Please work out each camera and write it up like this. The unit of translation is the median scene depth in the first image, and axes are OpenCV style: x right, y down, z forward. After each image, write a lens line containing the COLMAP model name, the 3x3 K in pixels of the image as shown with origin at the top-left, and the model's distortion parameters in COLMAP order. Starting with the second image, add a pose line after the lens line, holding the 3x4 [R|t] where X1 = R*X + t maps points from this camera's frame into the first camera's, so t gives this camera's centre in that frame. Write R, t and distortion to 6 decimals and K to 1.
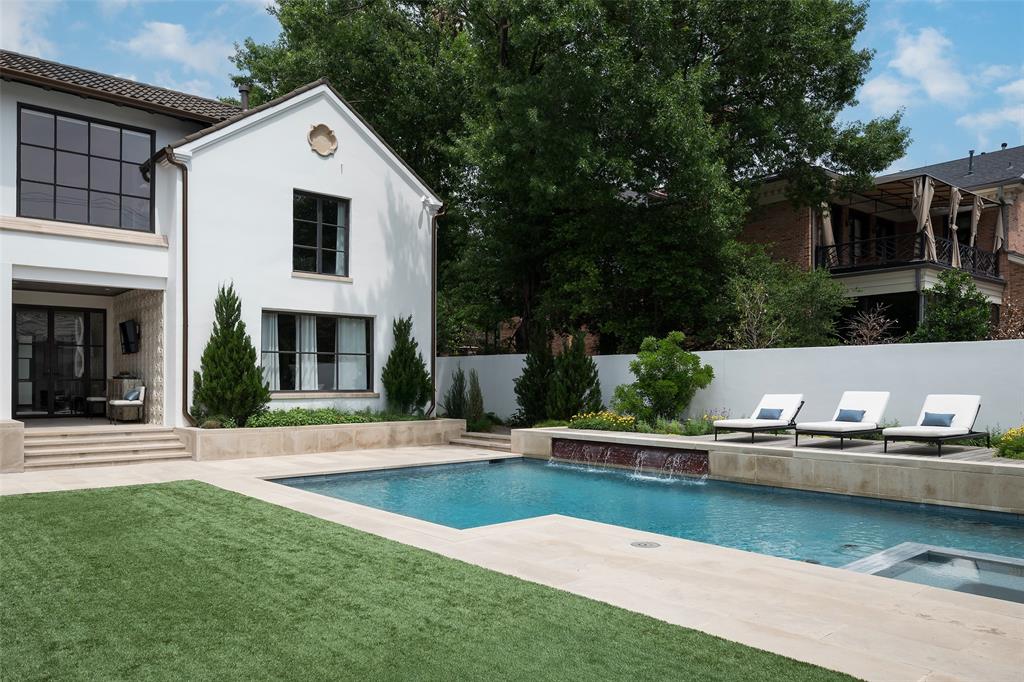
lens RADIAL K [[723.9, 0, 525.7], [0, 723.9, 367.5], [0, 0, 1]] dist [0.004557, 0.006358]
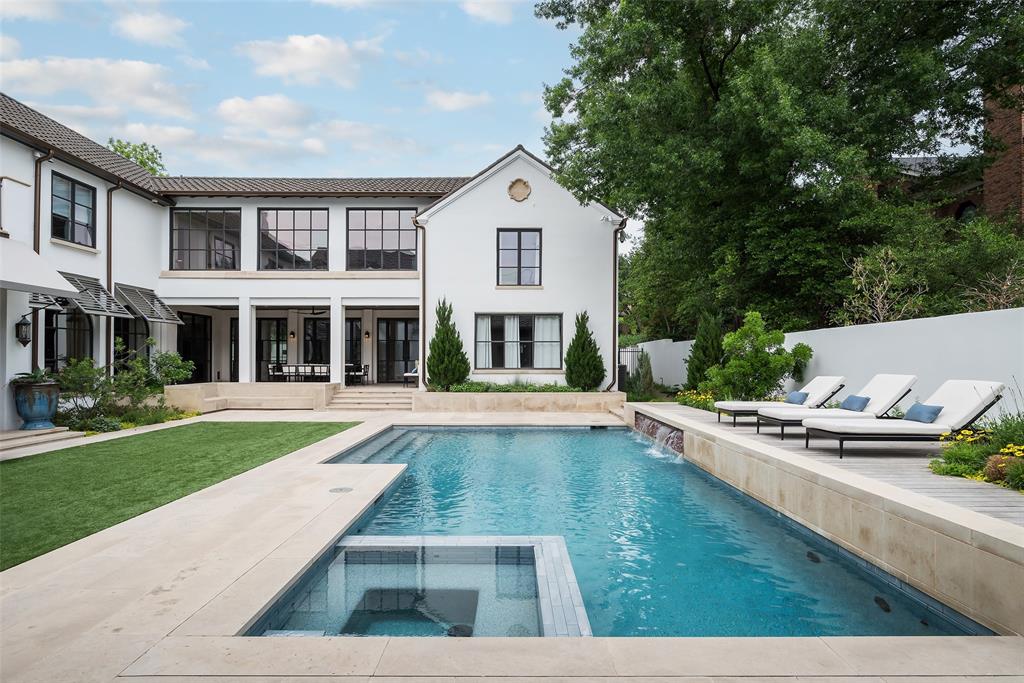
lens RADIAL K [[551.3, 0, 515.7], [0, 551.3, 360.3], [0, 0, 1]] dist [-0.001748, 0.001902]
pose [[0.751683, -0.001055, -0.659524, 0.438023], [0.012875, 0.999832, 0.013075, 0.002196], [0.659399, -0.018320, 0.751570, 0.199907]]
